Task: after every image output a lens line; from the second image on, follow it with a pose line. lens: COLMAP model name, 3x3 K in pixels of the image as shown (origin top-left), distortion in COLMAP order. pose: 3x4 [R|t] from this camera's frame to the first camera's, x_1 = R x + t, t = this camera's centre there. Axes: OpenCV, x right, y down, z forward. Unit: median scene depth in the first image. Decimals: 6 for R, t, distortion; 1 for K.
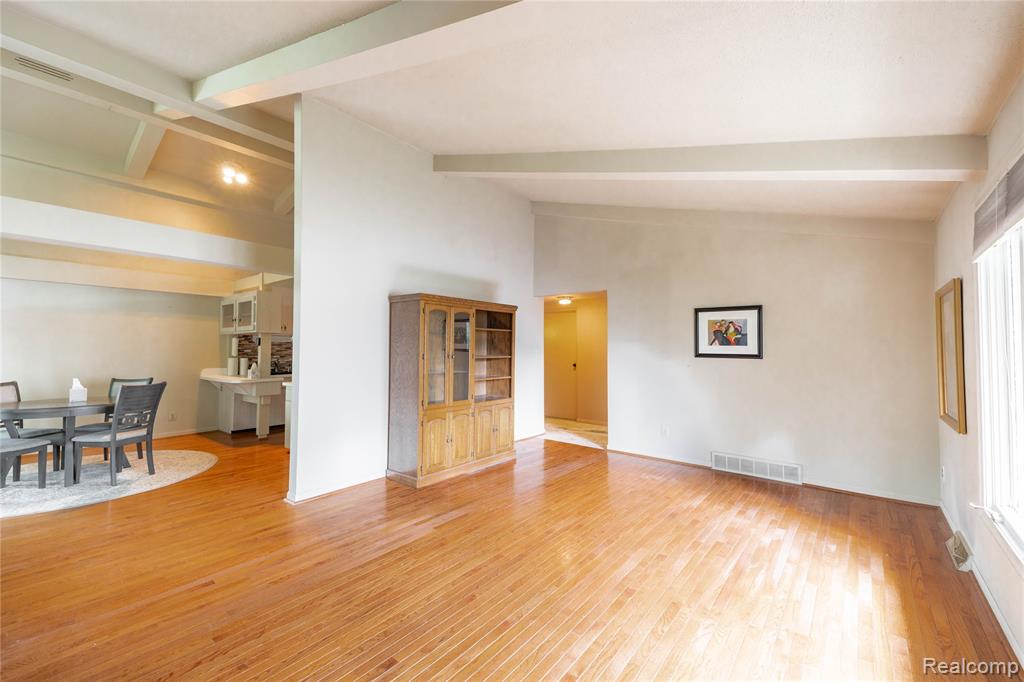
lens RADIAL K [[415.0, 0, 512.9], [0, 415.0, 337.8], [0, 0, 1]] dist [0.057231, -0.021197]
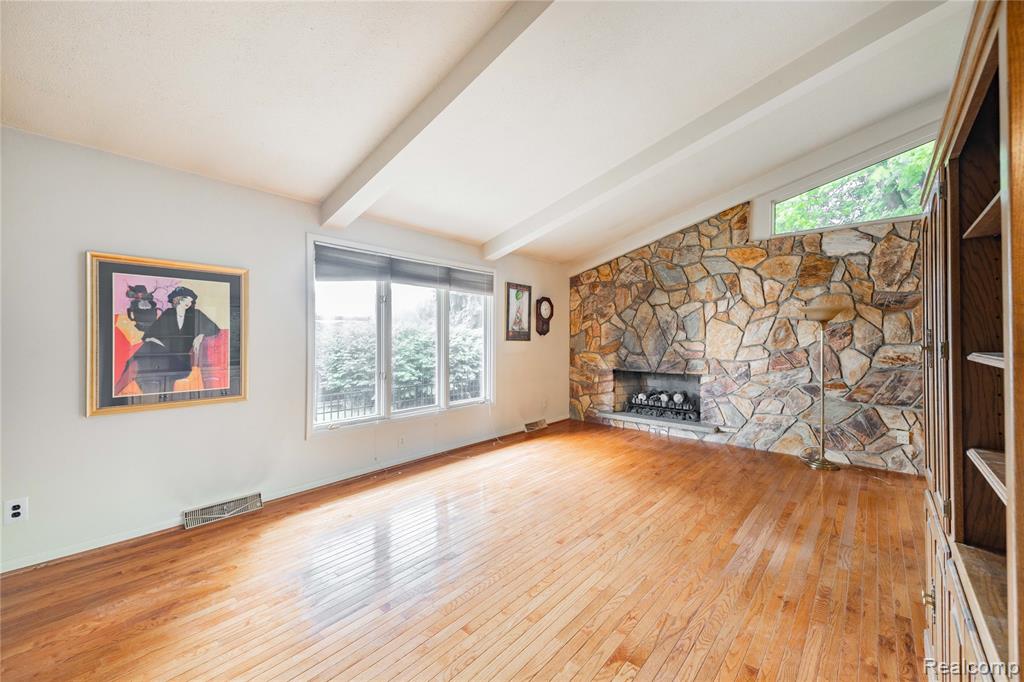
lens RADIAL K [[415.0, 0, 512.9], [0, 415.0, 337.8], [0, 0, 1]] dist [0.057231, -0.021197]
pose [[-0.999678, -0.004793, 0.024901, 0.228538], [-0.005495, 0.999587, -0.028197, 0.063617], [-0.024756, -0.028325, -0.999292, 1.771787]]
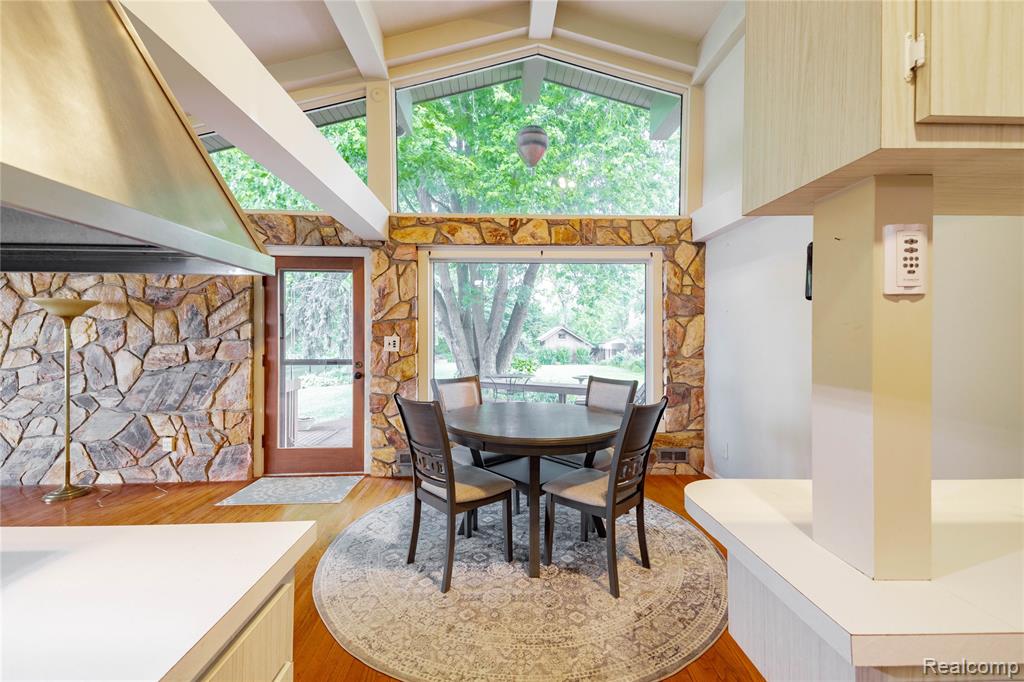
lens RADIAL K [[415.0, 0, 512.9], [0, 415.0, 337.8], [0, 0, 1]] dist [0.057231, -0.021197]
pose [[-0.755597, 0.002025, -0.655034, -0.830144], [0.017801, 0.999689, -0.017444, 0.060014], [0.654795, -0.024841, -0.755398, 1.979600]]
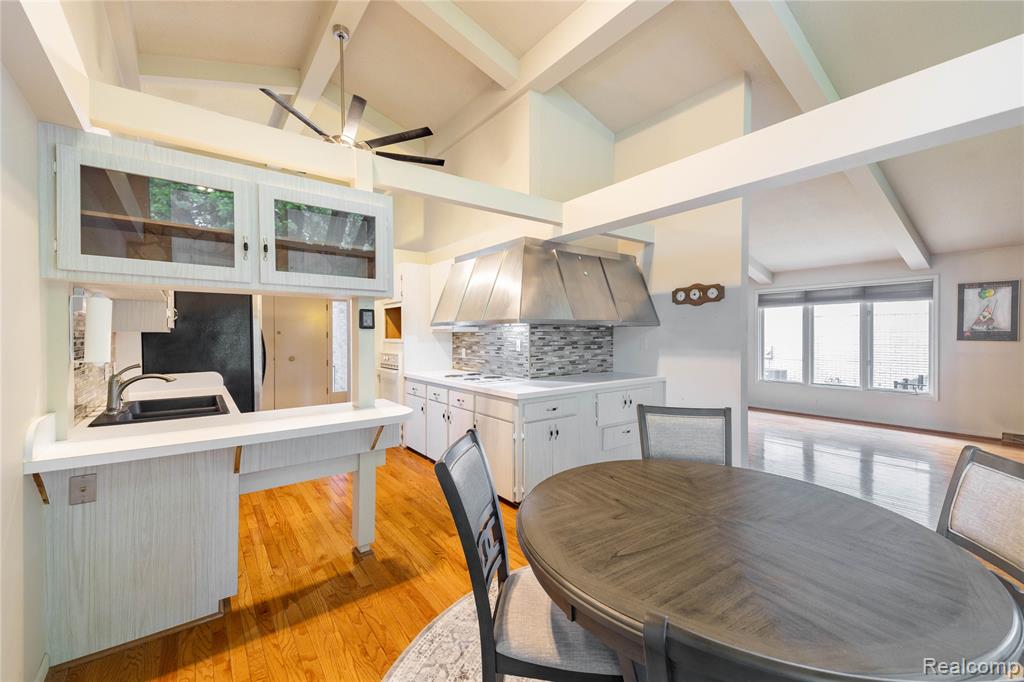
lens RADIAL K [[415.0, 0, 512.9], [0, 415.0, 337.8], [0, 0, 1]] dist [0.057231, -0.021197]
pose [[0.243379, -0.007551, 0.969902, -1.839084], [-0.023264, 0.999637, 0.013620, 0.035134], [-0.969652, -0.025878, 0.243115, 1.457736]]
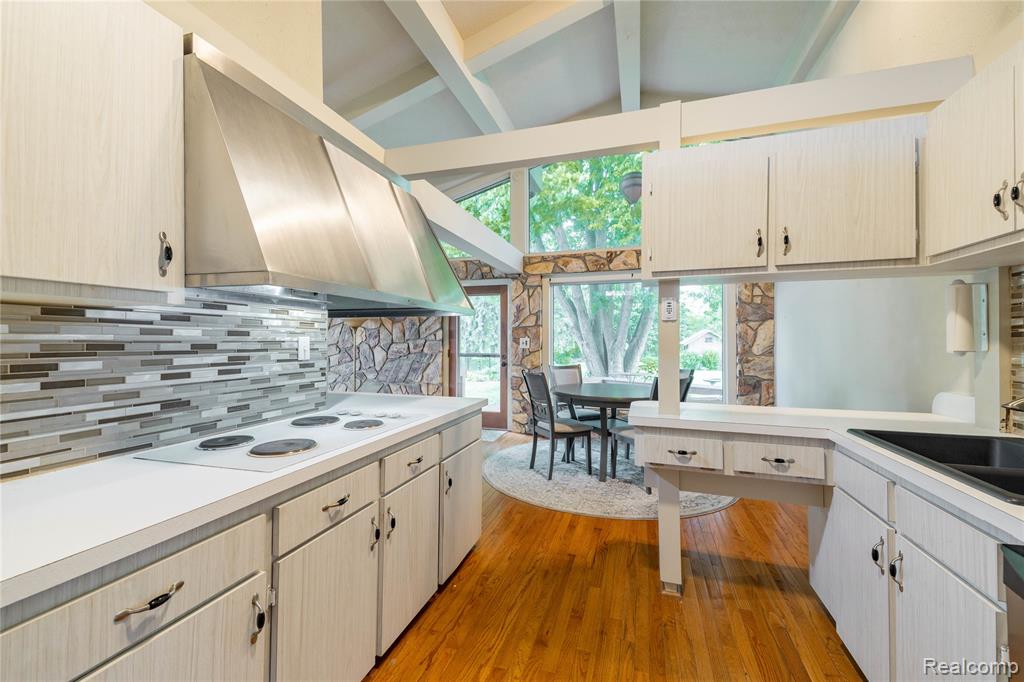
lens RADIAL K [[415.0, 0, 512.9], [0, 415.0, 337.8], [0, 0, 1]] dist [0.057231, -0.021197]
pose [[-0.929800, -0.002782, -0.368055, -0.661182], [0.009539, 0.999453, -0.031652, 0.082988], [0.367942, -0.032941, -0.929265, 2.455449]]
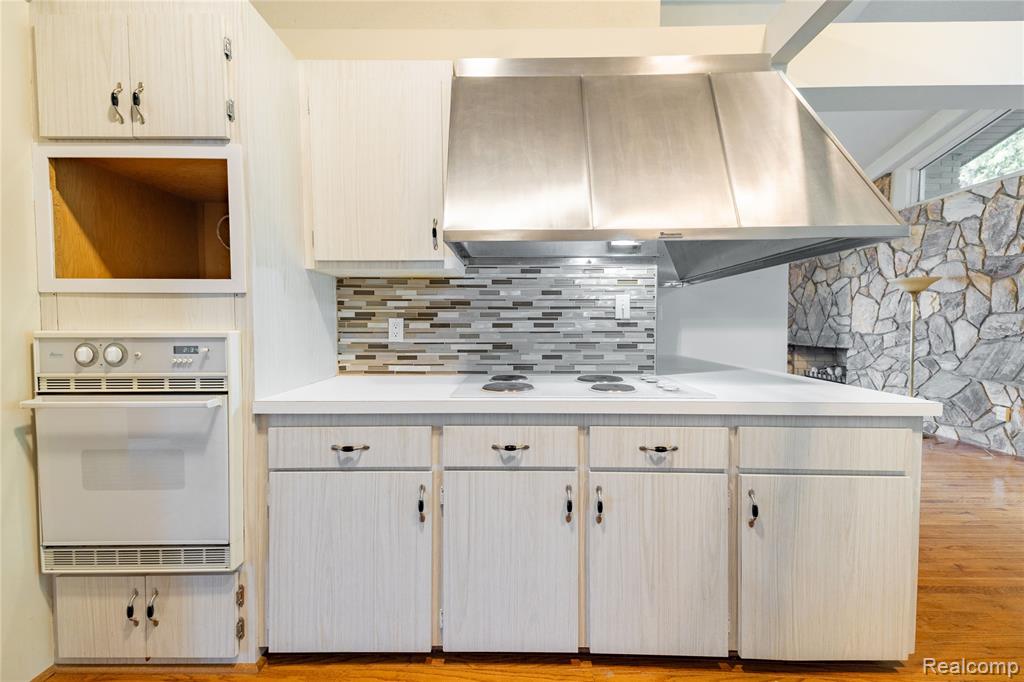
lens RADIAL K [[425.0, 0, 512.9], [0, 425.0, 337.8], [0, 0, 1]] dist [0.057476, -0.021259]
pose [[-0.621395, -0.023328, 0.783150, -0.990175], [-0.019322, 0.999709, 0.014447, 0.115217], [-0.783259, -0.006154, -0.621665, 2.261389]]
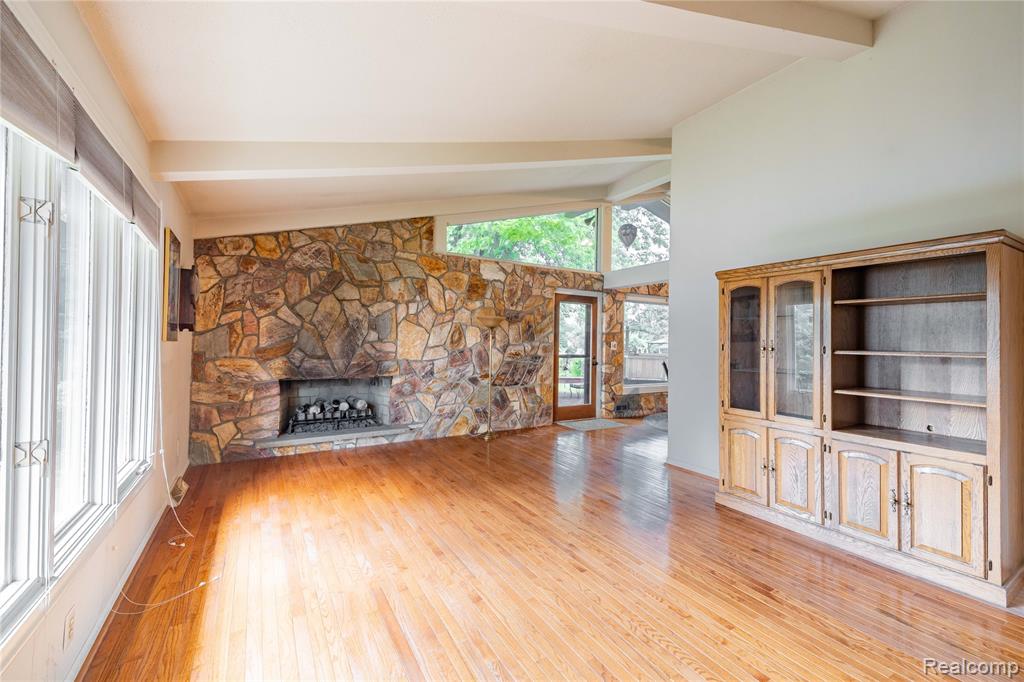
lens RADIAL K [[415.0, 0, 512.9], [0, 415.0, 337.8], [0, 0, 1]] dist [0.057231, -0.021197]
pose [[-0.338992, -0.016082, -0.940652, 0.877770], [0.009928, 0.999737, -0.020670, 0.047809], [0.940737, -0.016346, -0.338743, 1.100441]]
